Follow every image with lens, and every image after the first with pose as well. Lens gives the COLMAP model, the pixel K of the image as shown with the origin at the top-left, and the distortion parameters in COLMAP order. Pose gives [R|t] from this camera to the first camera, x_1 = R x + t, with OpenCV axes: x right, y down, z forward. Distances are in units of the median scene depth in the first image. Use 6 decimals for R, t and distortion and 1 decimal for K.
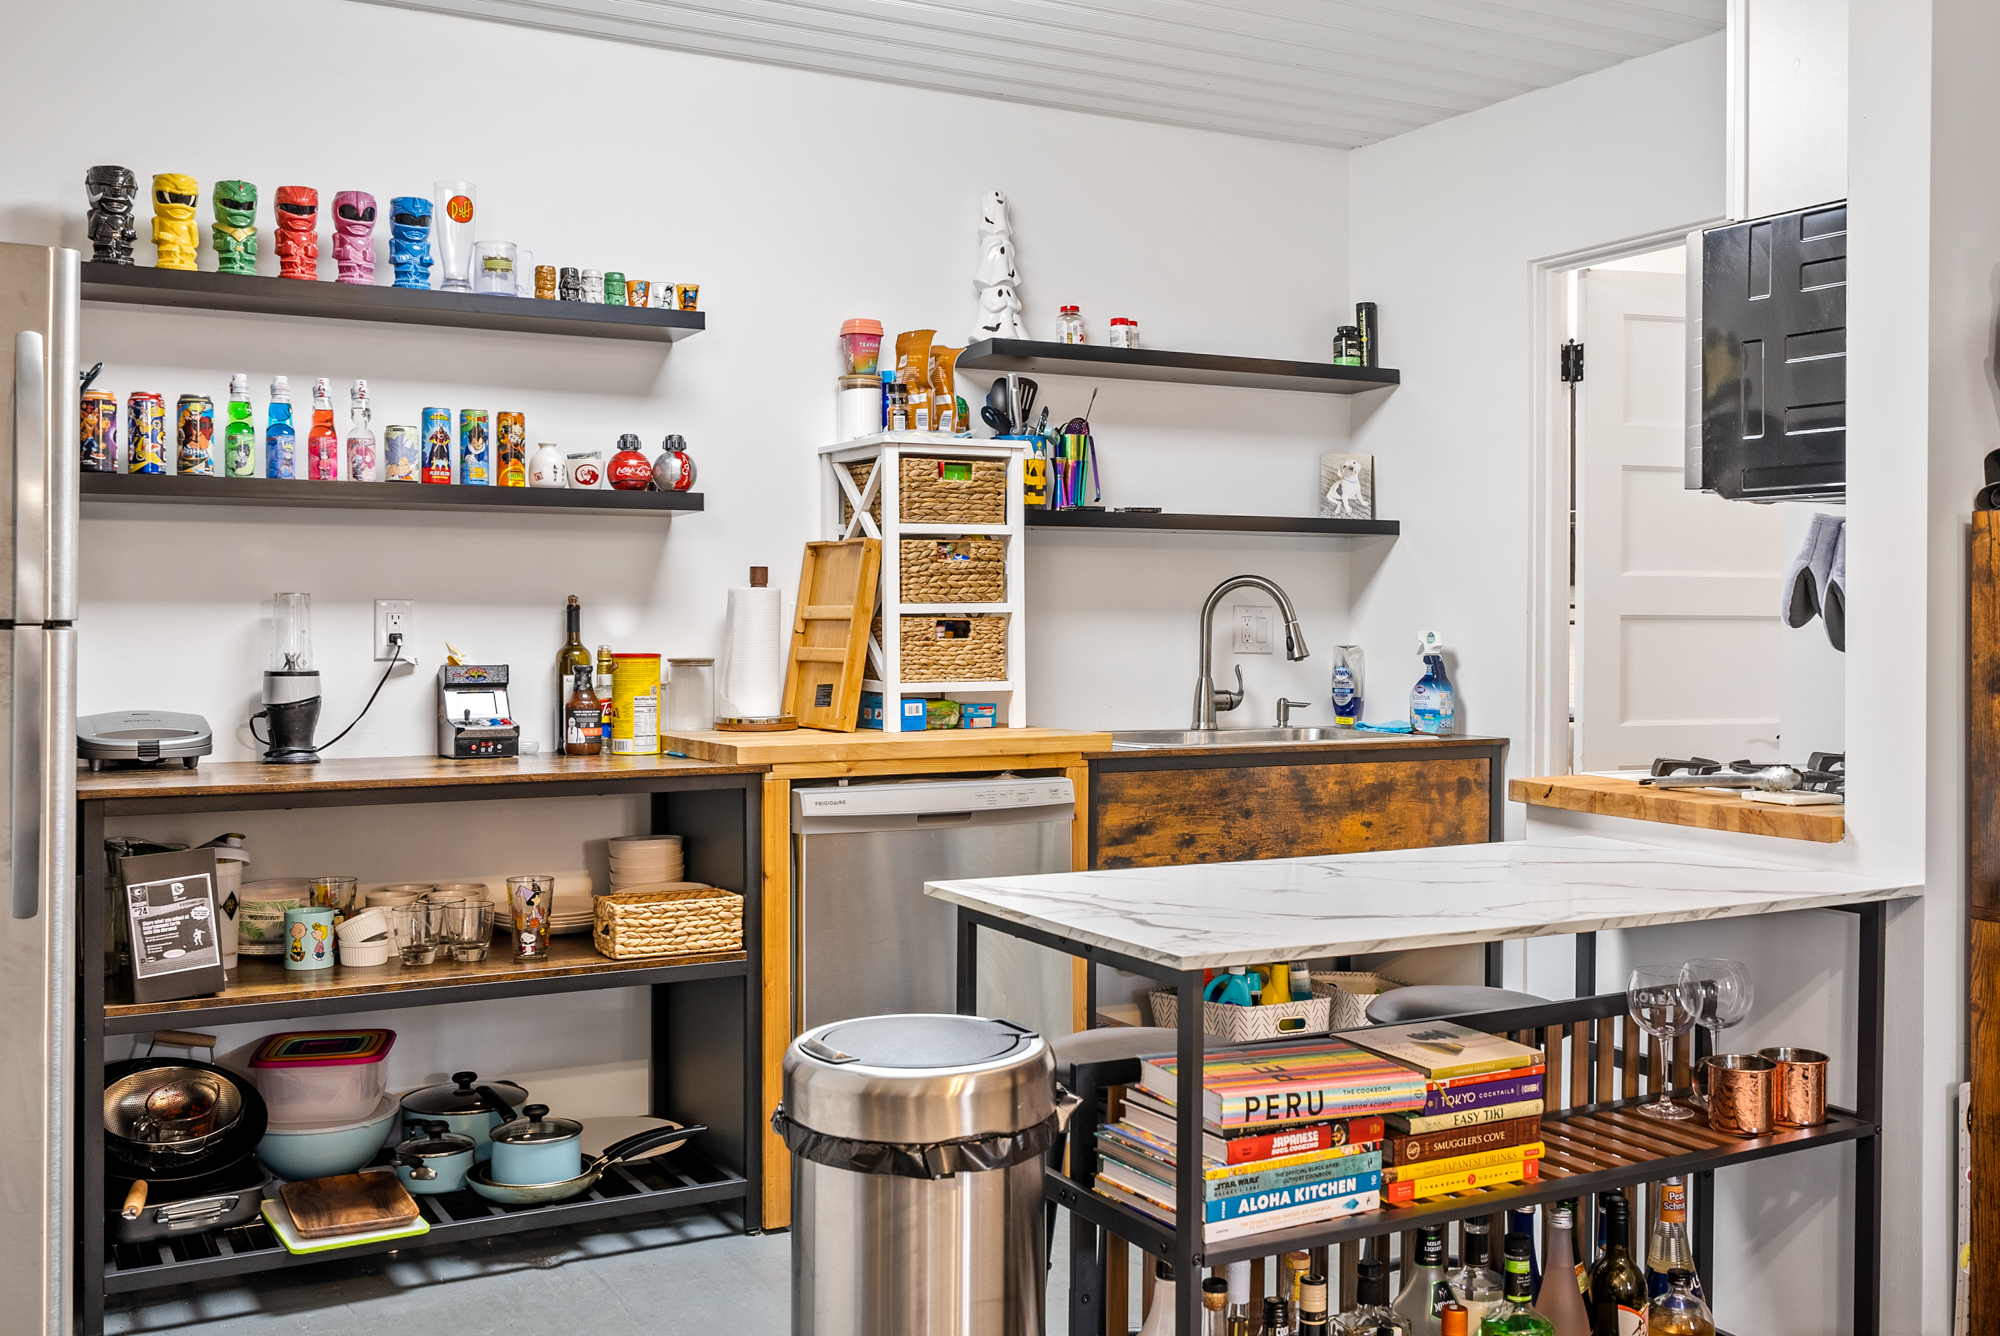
lens RADIAL K [[1894.6, 0, 1000.0], [0, 1894.6, 668.0], [0, 0, 1]] dist [-0.002368, -0.000426]
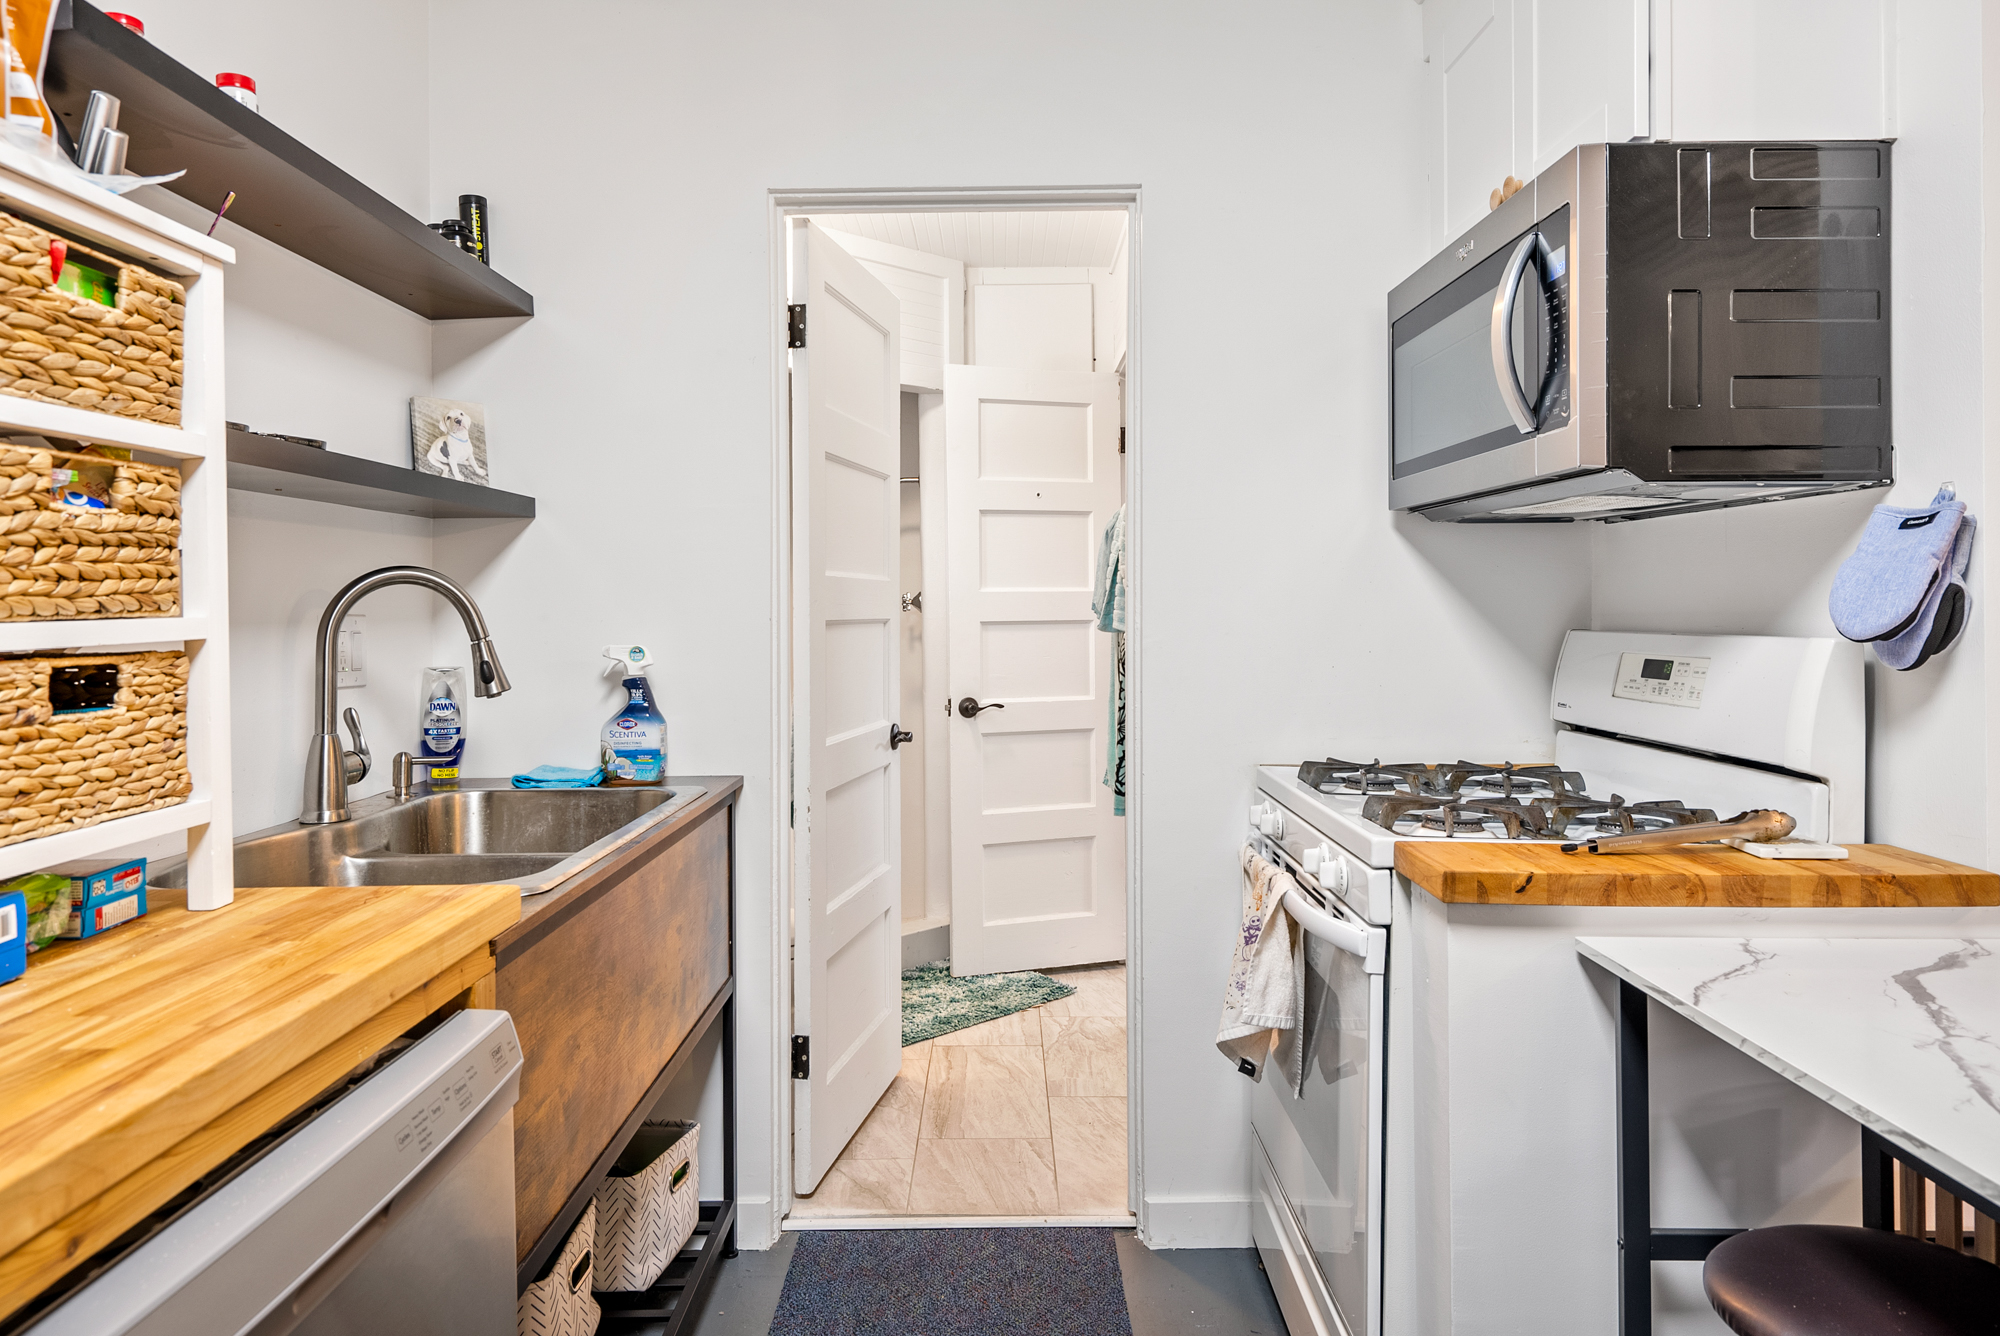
lens RADIAL K [[1237.4, 0, 999.8], [0, 1237.4, 612.7], [0, 0, 1]] dist [0.001325, -0.000769]
pose [[0.479596, -0.009154, 0.877442, -0.152468], [0.030100, 0.999529, -0.006025, -0.028296], [-0.876973, 0.029300, 0.479645, 0.708458]]
